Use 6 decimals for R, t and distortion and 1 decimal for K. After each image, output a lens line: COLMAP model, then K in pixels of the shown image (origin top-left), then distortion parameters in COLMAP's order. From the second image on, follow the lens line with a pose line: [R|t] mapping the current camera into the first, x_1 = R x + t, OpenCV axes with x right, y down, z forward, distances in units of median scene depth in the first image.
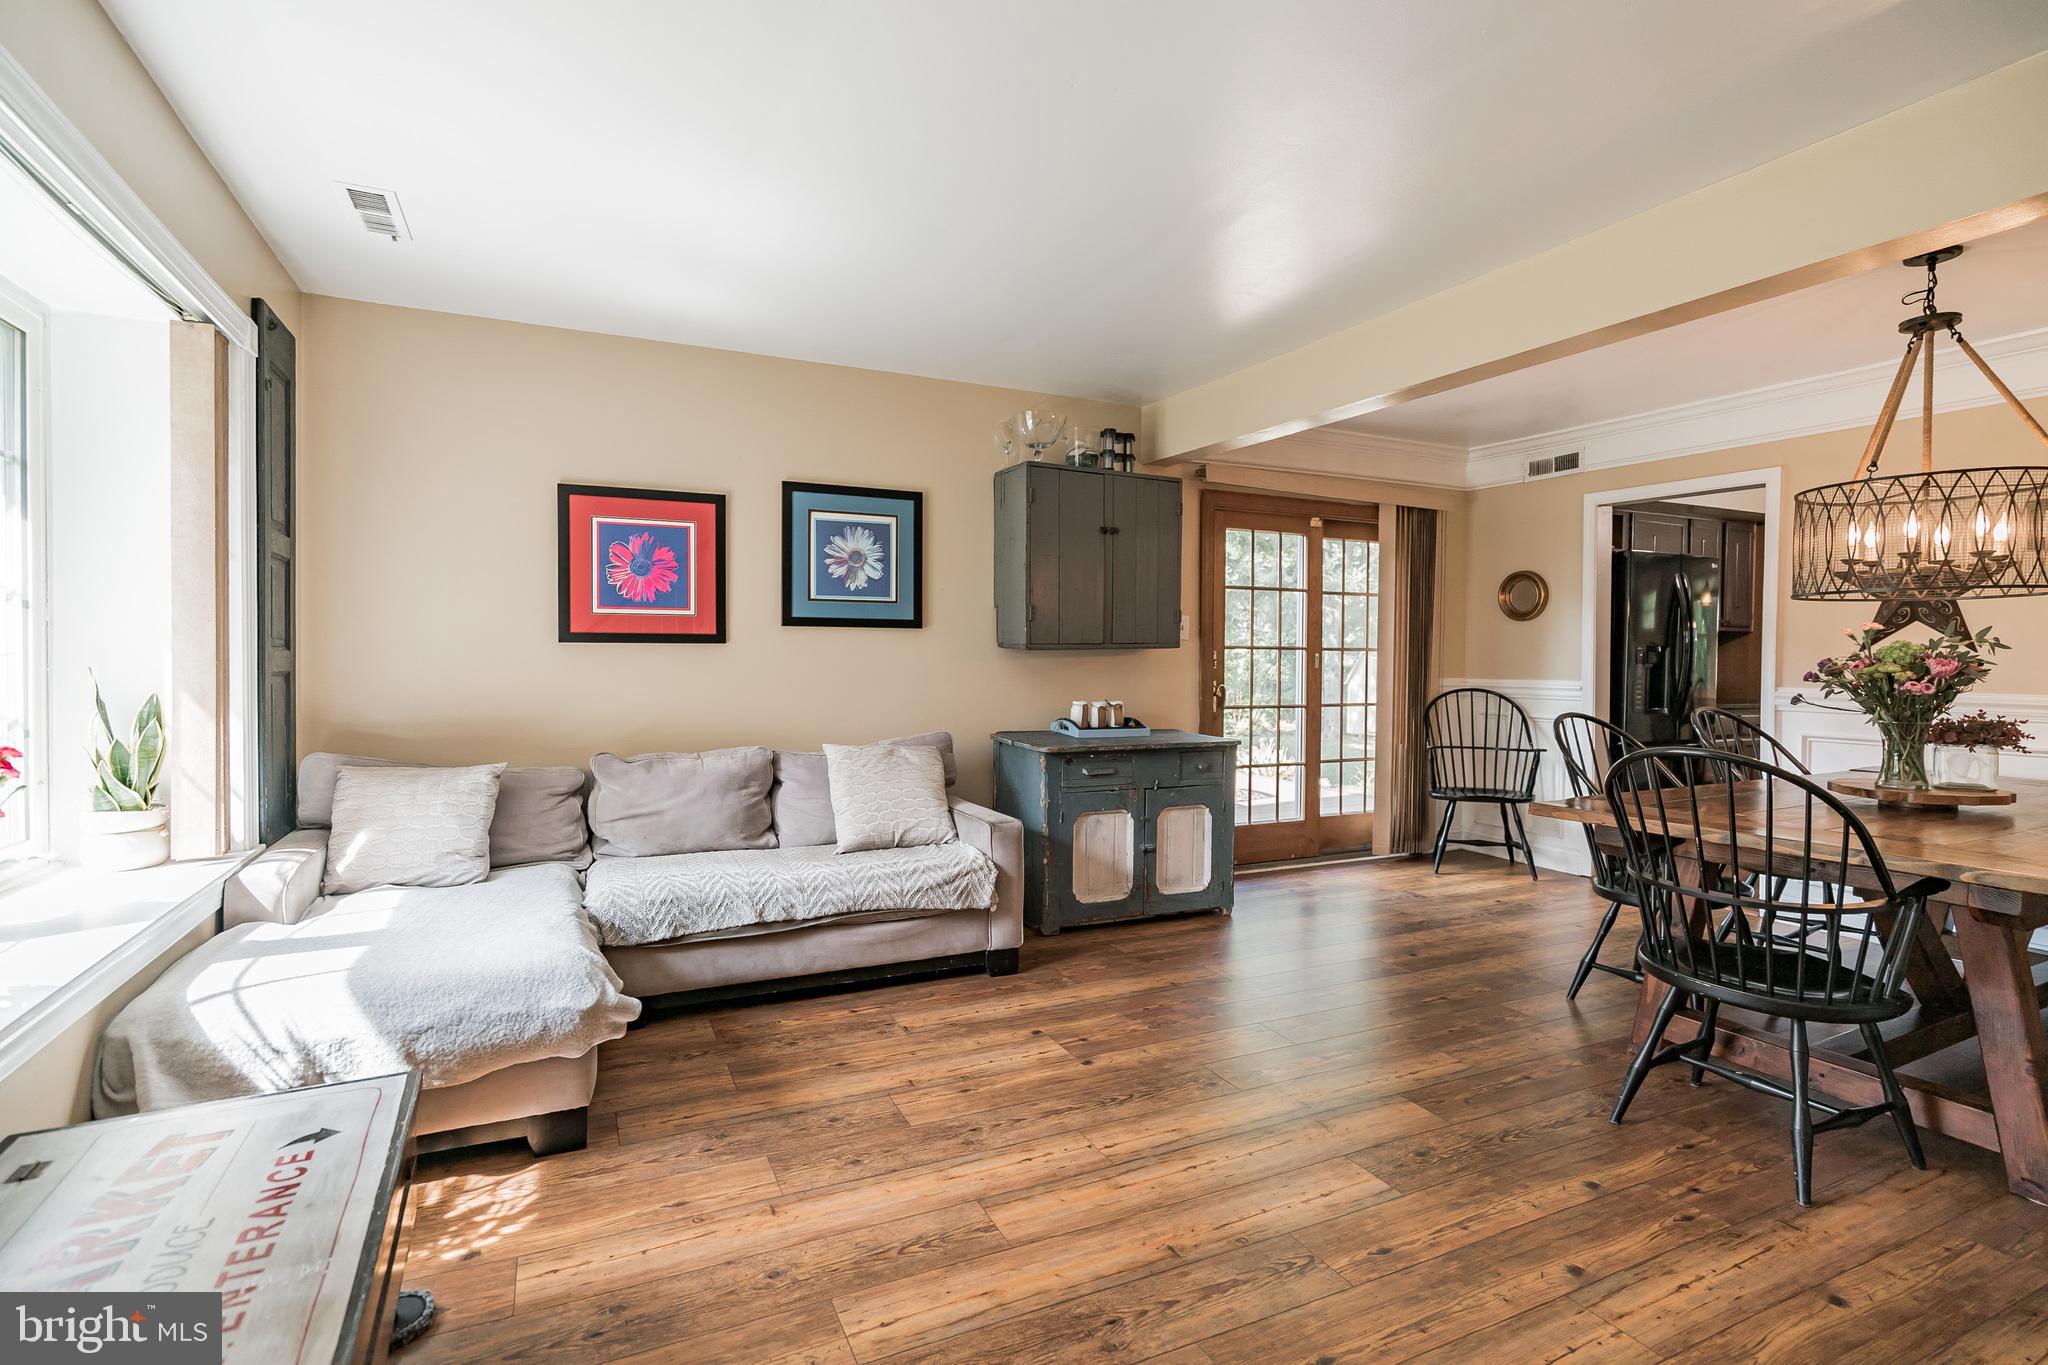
lens RADIAL K [[941.9, 0, 1022.9], [0, 941.9, 677.3], [0, 0, 1]] dist [-0.000877, 0.001828]
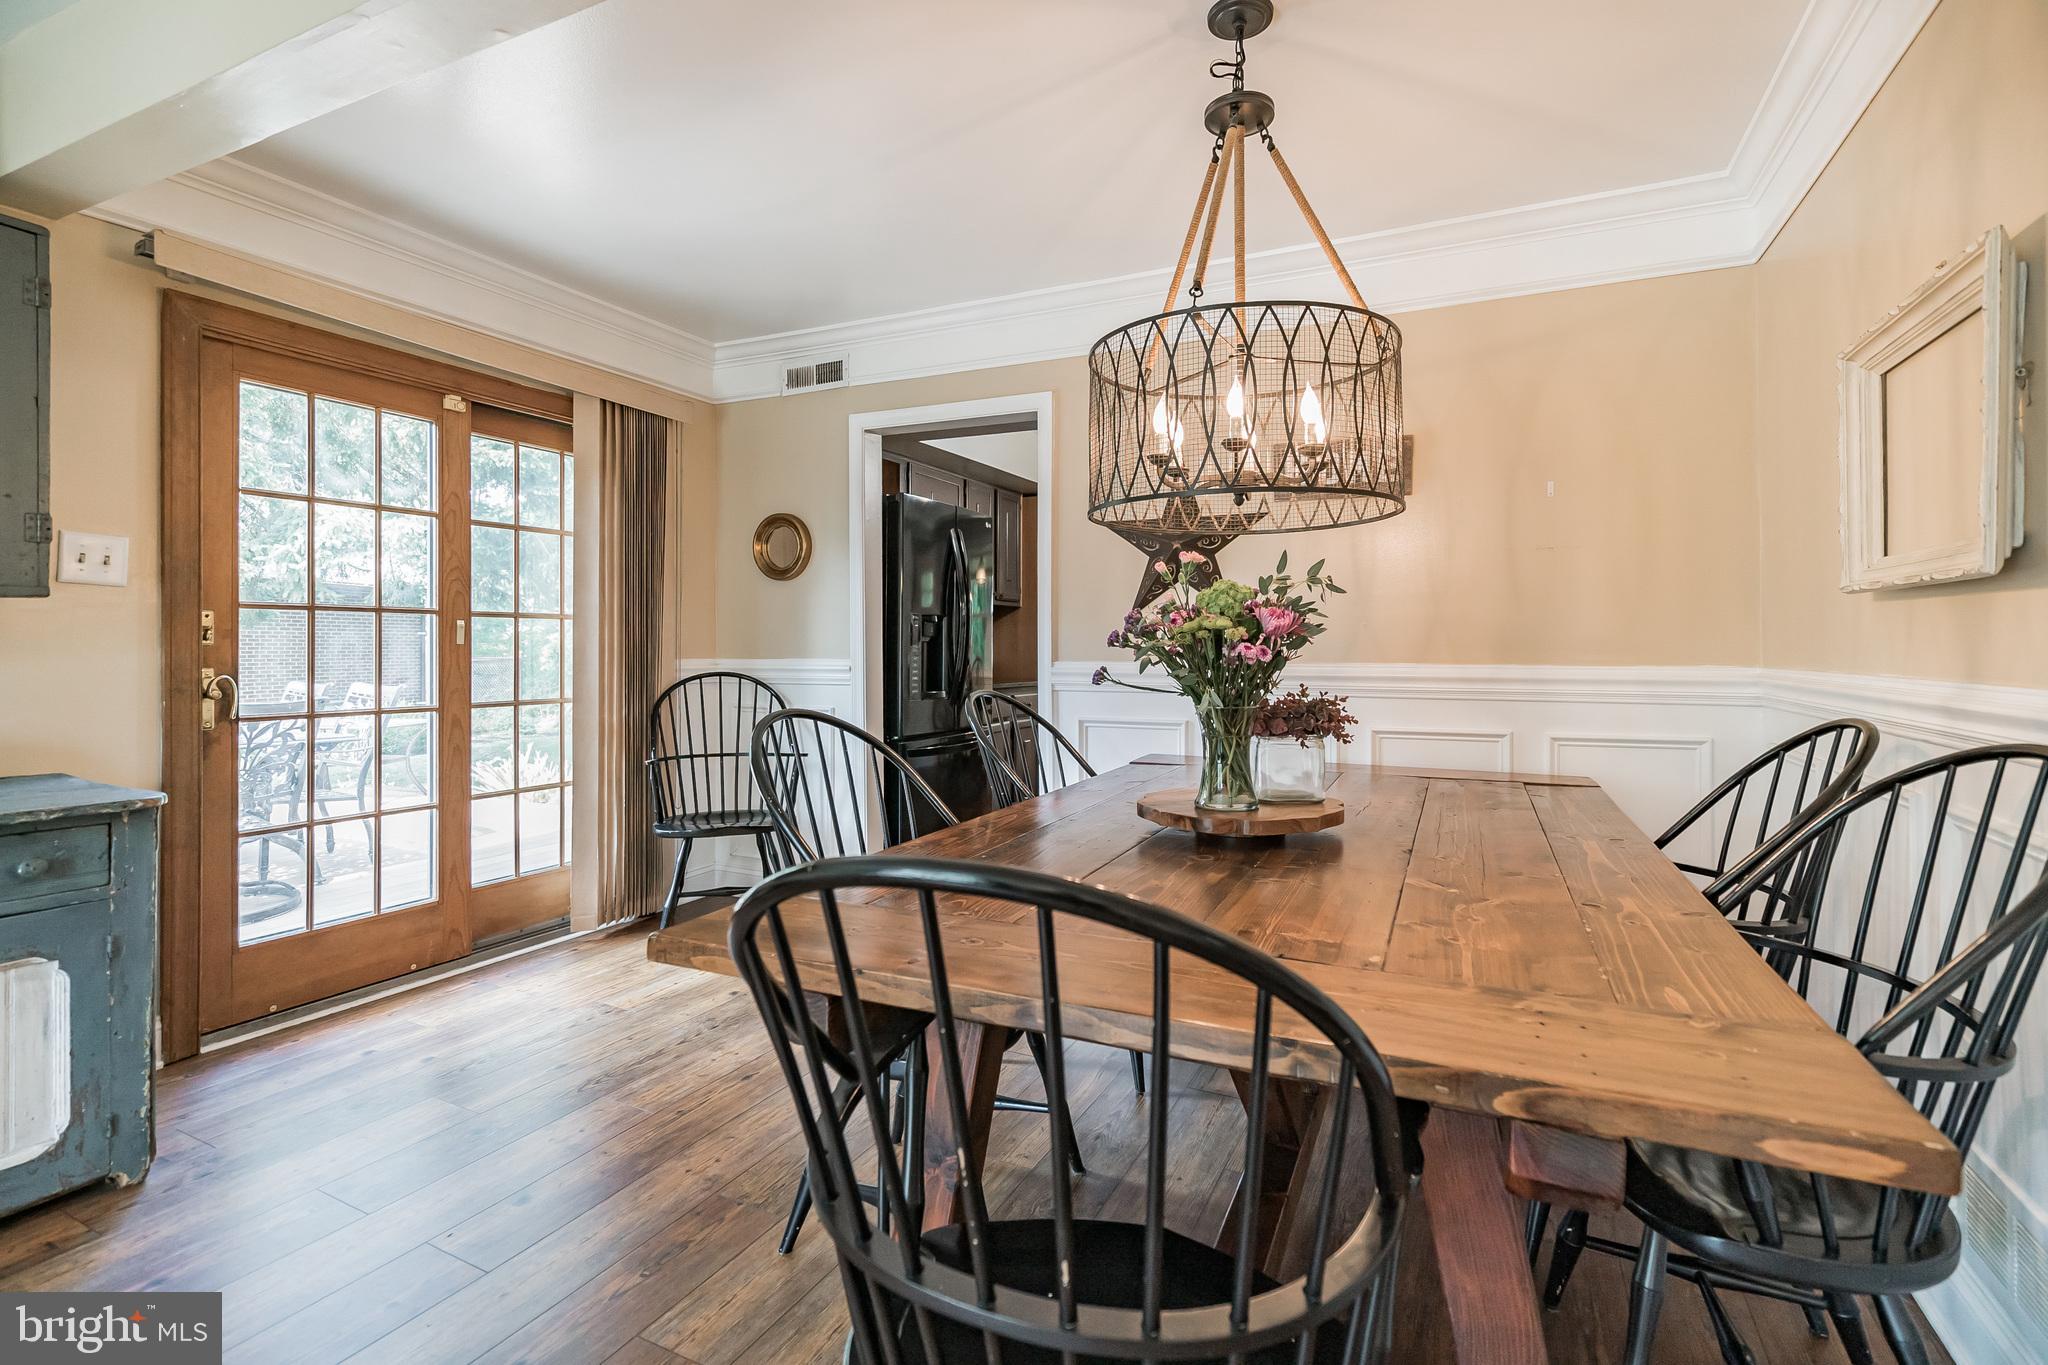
lens RADIAL K [[941.9, 0, 1024.6], [0, 941.9, 664.2], [0, 0, 1]] dist [-0.000877, 0.001828]
pose [[0.783095, -0.016714, 0.621677, 0.222138], [0.017888, 0.999831, 0.004347, 0.006765], [-0.621645, 0.007716, 0.783261, 0.304778]]
